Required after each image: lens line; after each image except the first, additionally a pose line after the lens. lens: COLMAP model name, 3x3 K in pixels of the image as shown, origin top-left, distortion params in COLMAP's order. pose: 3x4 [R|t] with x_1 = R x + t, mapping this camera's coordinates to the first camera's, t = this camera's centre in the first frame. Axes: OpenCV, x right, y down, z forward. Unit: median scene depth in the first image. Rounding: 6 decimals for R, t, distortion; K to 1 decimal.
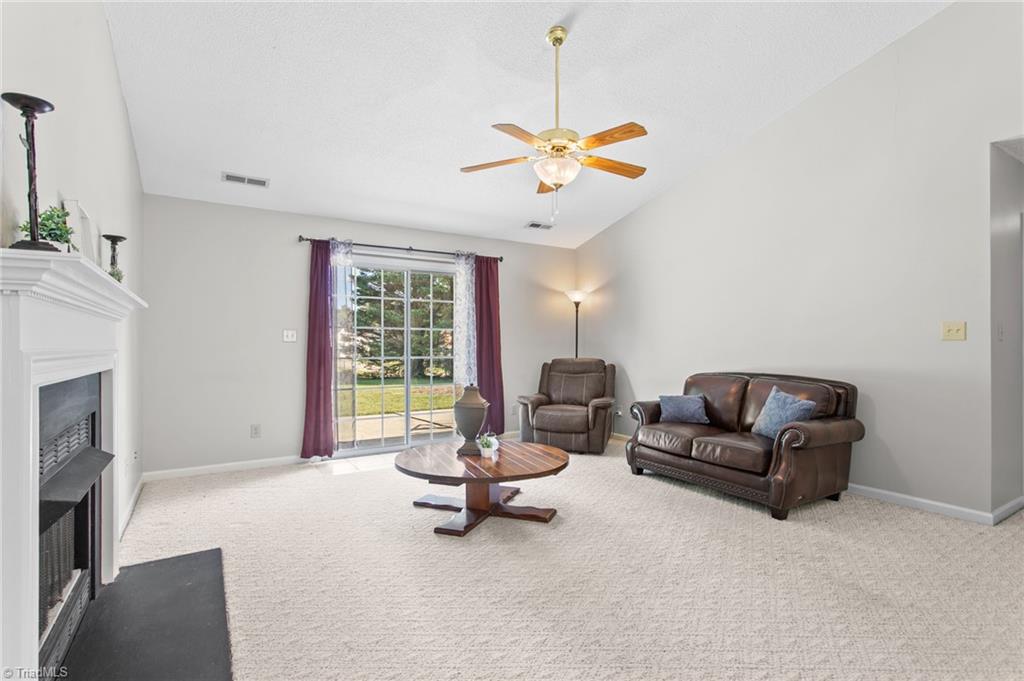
lens RADIAL K [[492.7, 0, 514.0], [0, 492.7, 346.3], [0, 0, 1]] dist [-0.001945, 0.003040]
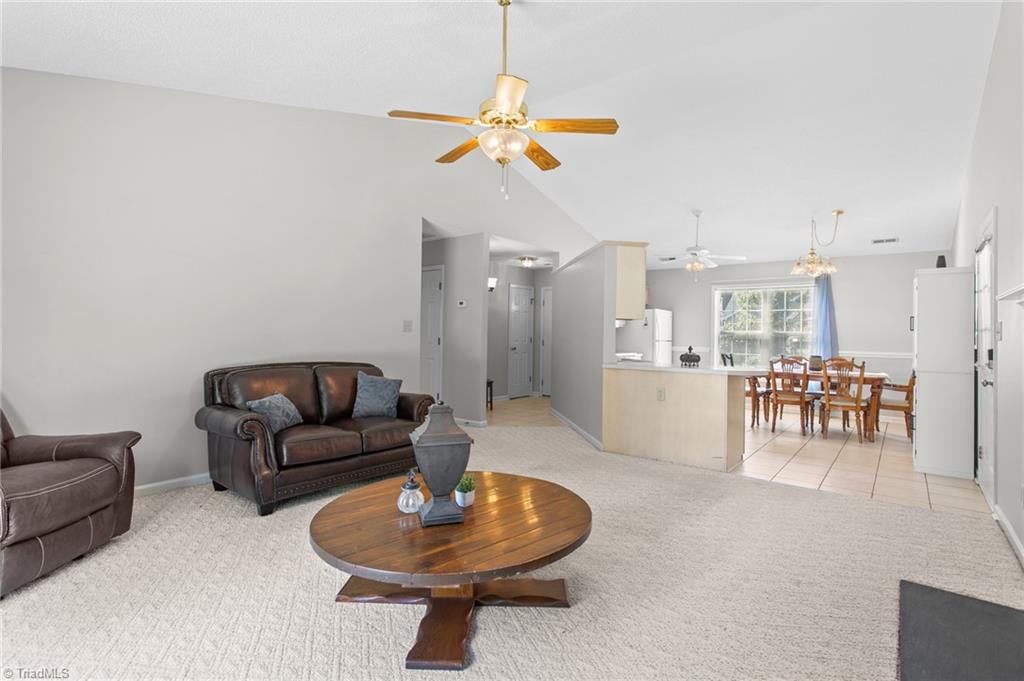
lens RADIAL K [[492.7, 0, 514.3], [0, 492.7, 327.1], [0, 0, 1]] dist [-0.001945, 0.003040]
pose [[-0.335183, 0.009703, 0.942103, -0.513733], [-0.010177, 0.999851, -0.013918, -0.006090], [-0.942098, -0.014253, -0.335034, 0.845461]]
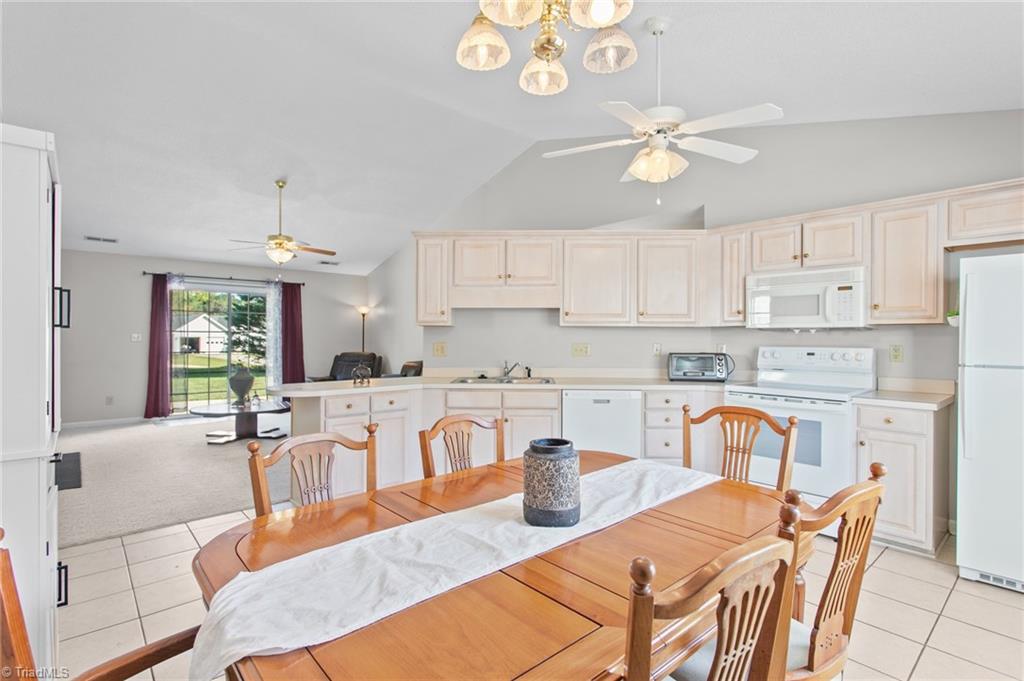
lens RADIAL K [[492.7, 0, 516.5], [0, 492.7, 340.4], [0, 0, 1]] dist [-0.001945, 0.003040]
pose [[0.985433, 0.001901, 0.170052, 0.421761], [-0.001827, 0.999998, -0.000592, -0.013412], [-0.170053, 0.000272, 0.985435, -0.662270]]
